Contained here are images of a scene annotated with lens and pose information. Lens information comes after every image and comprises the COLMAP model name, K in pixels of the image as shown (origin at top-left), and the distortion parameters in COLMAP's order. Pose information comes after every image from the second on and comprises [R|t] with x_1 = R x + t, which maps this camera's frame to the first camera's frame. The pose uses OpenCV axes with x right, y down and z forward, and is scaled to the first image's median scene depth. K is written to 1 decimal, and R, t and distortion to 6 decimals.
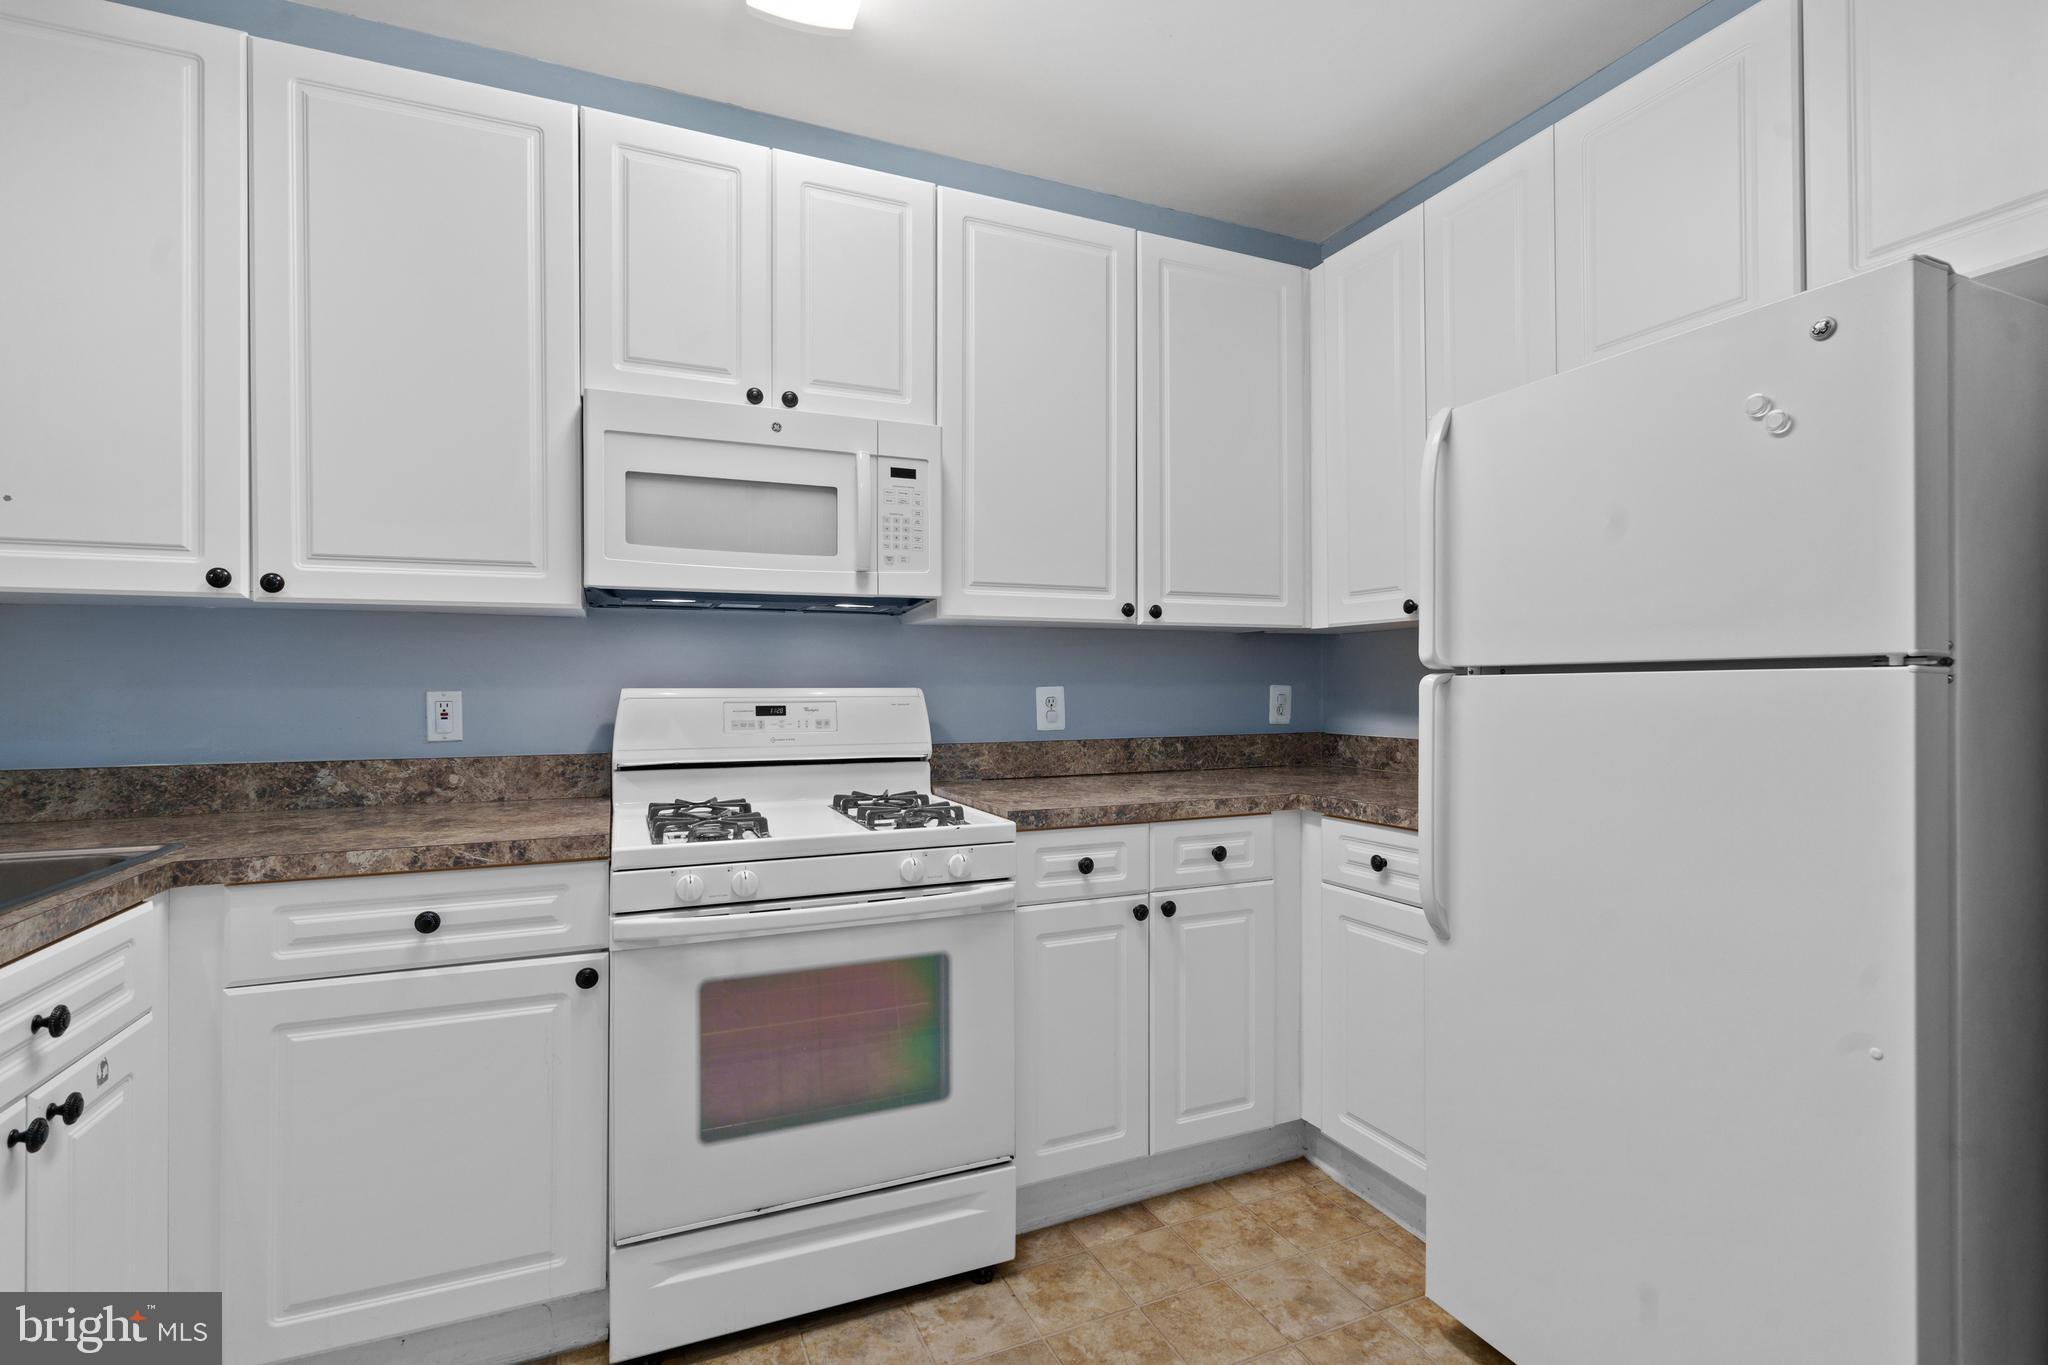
lens RADIAL K [[939.8, 0, 1018.1], [0, 939.8, 684.7], [0, 0, 1]] dist [0.000479, 0.002097]
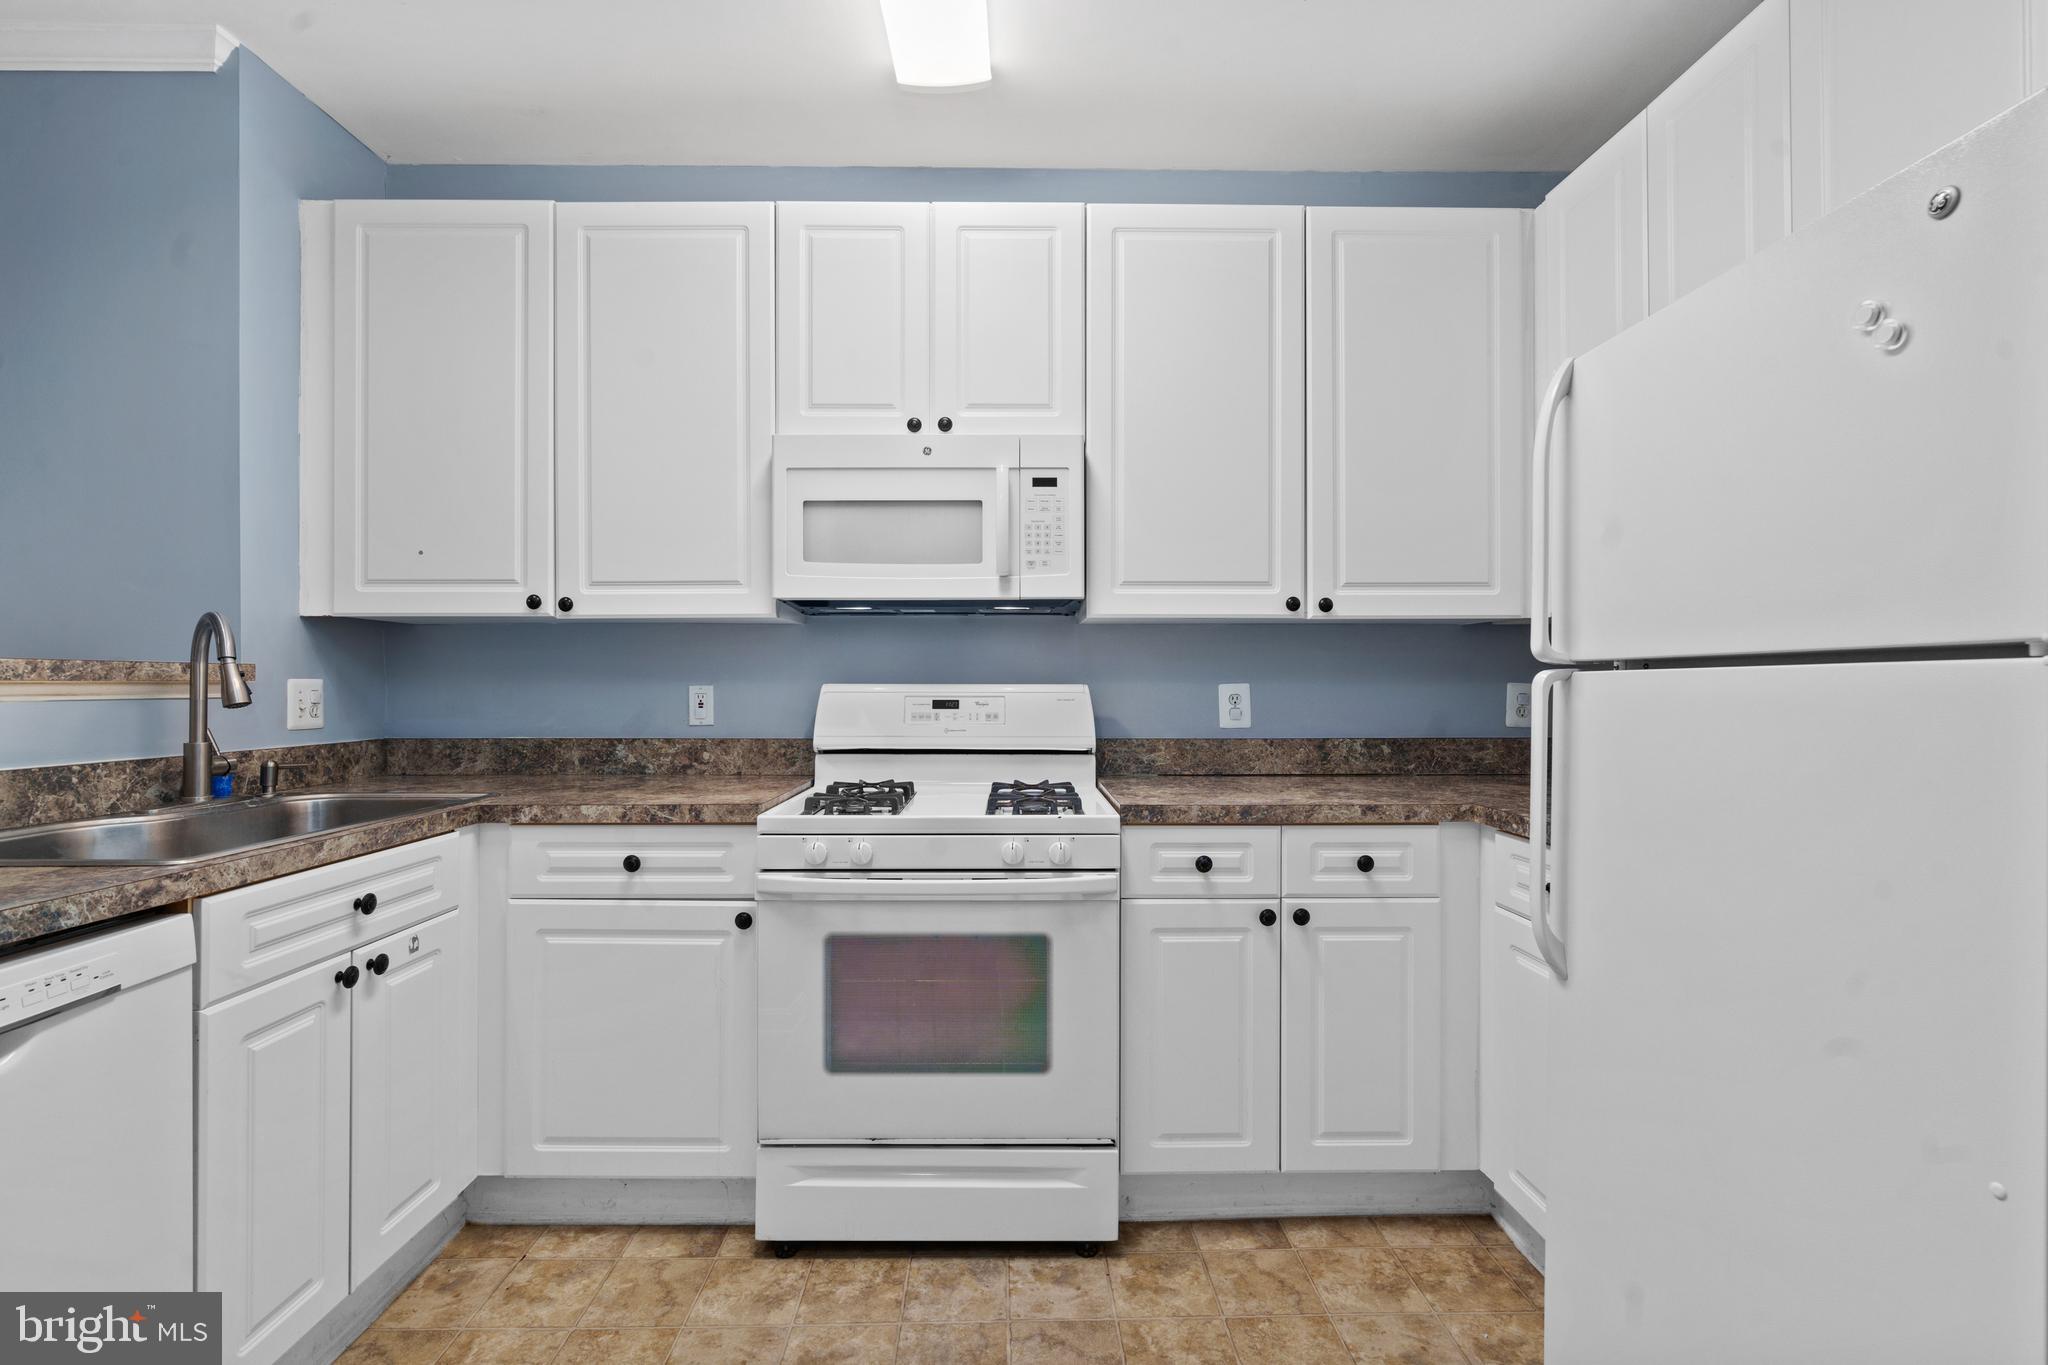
lens RADIAL K [[927.4, 0, 1019.1], [0, 927.4, 680.6], [0, 0, 1]] dist [-0.001872, 0.005385]
pose [[0.921707, 0.001925, -0.387882, 0.265574], [-0.002519, 0.999996, -0.001022, 0.000566], [0.387879, 0.001919, 0.921708, 0.022617]]
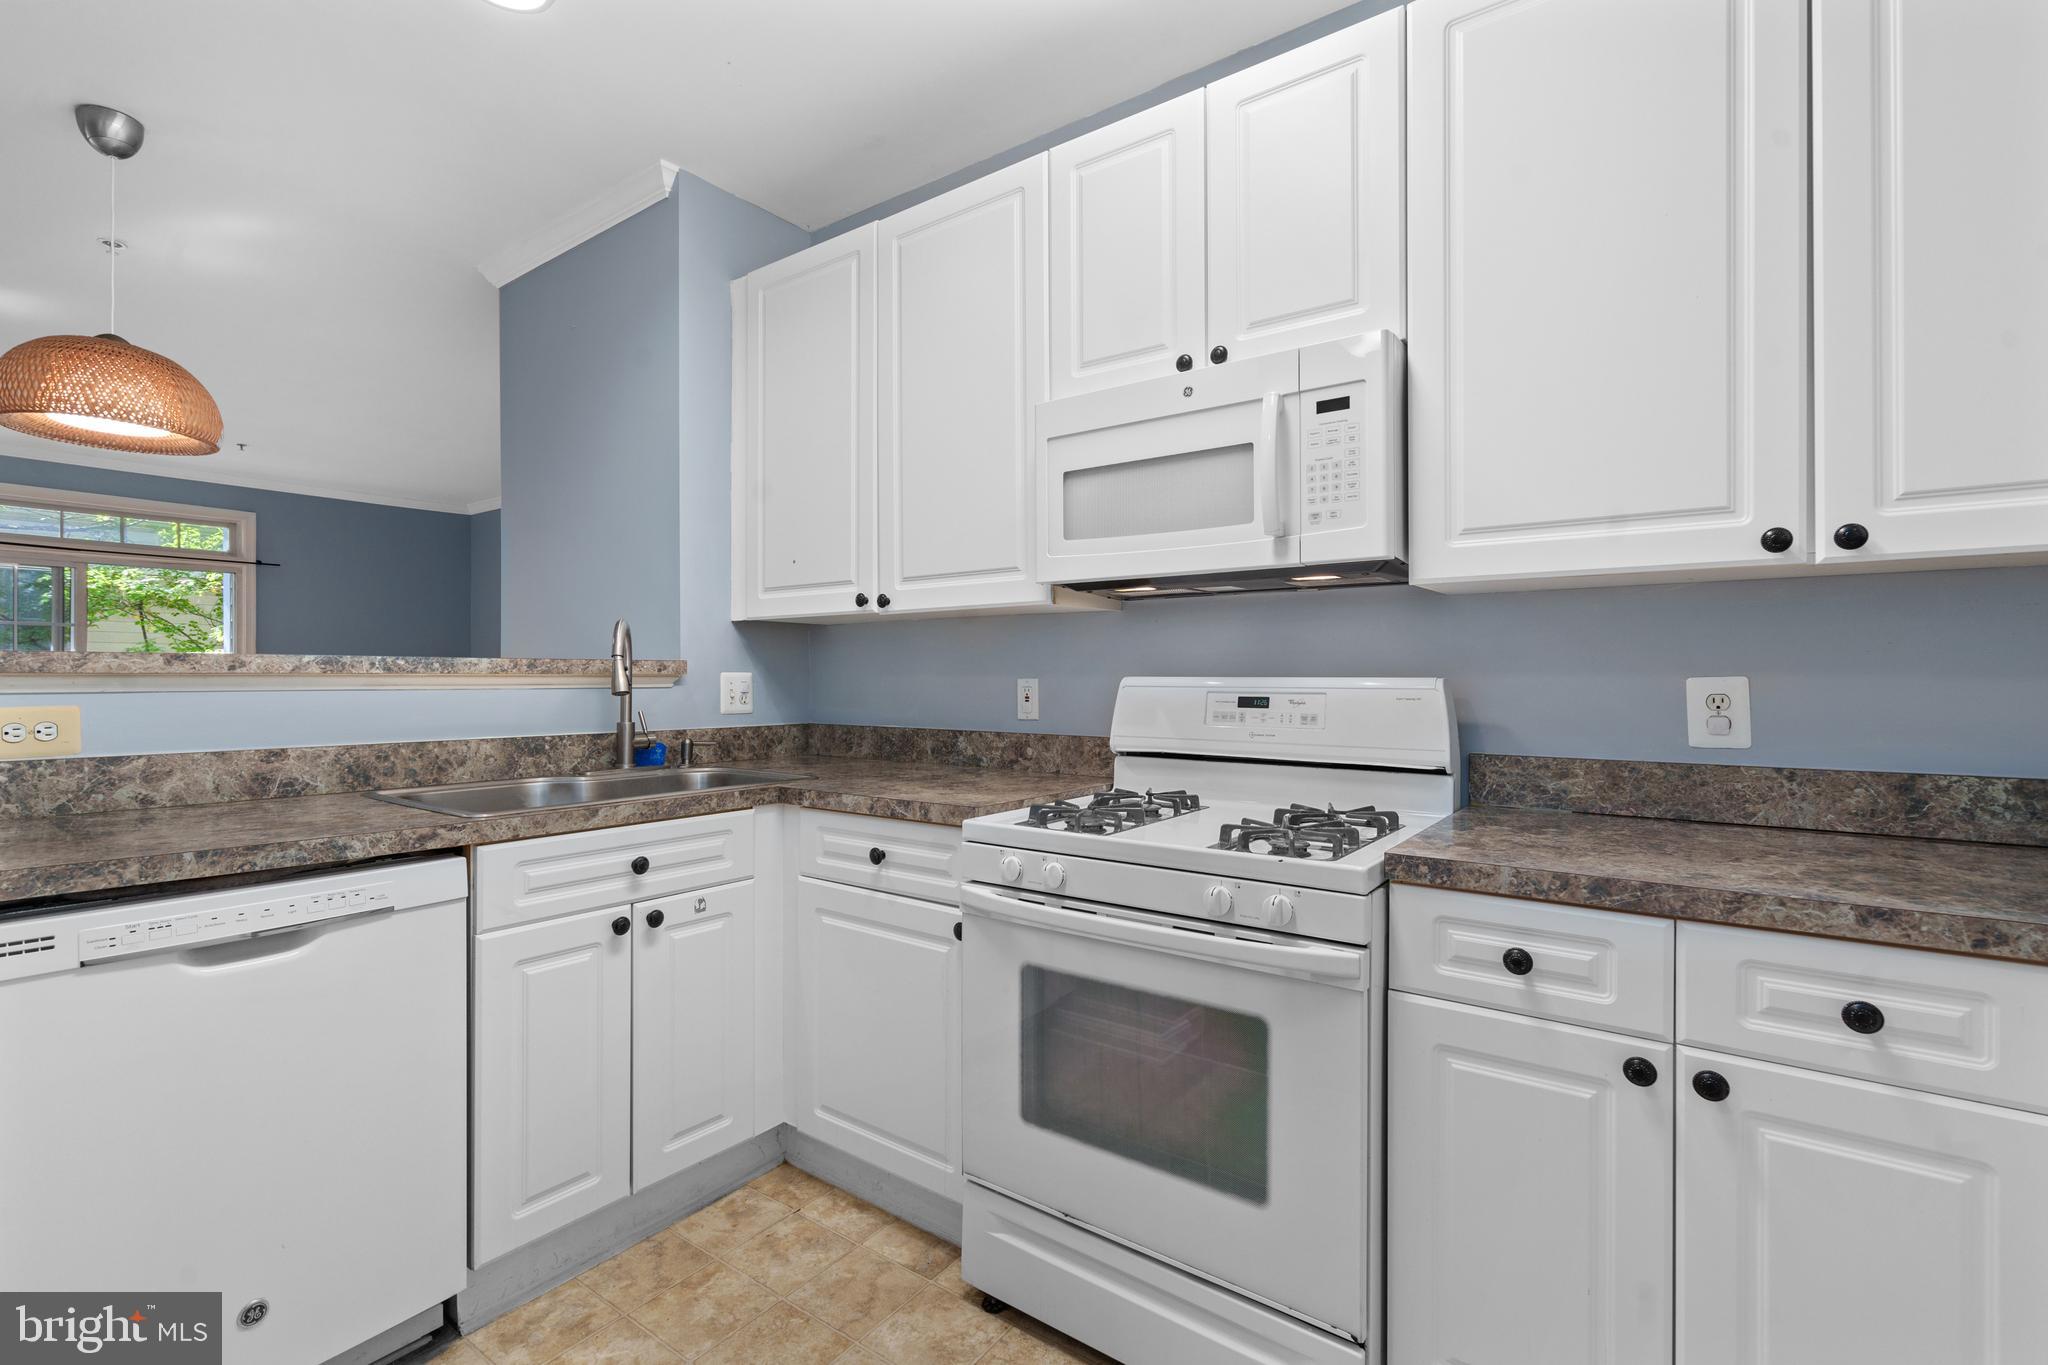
lens RADIAL K [[930.3, 0, 1022.6], [0, 930.3, 676.7], [0, 0, 1]] dist [-0.002843, 0.004271]
pose [[0.504927, 0.003180, -0.863156, 0.431409], [-0.001514, 0.999995, 0.002799, 0.001087], [0.863161, -0.000106, 0.504929, 0.391594]]
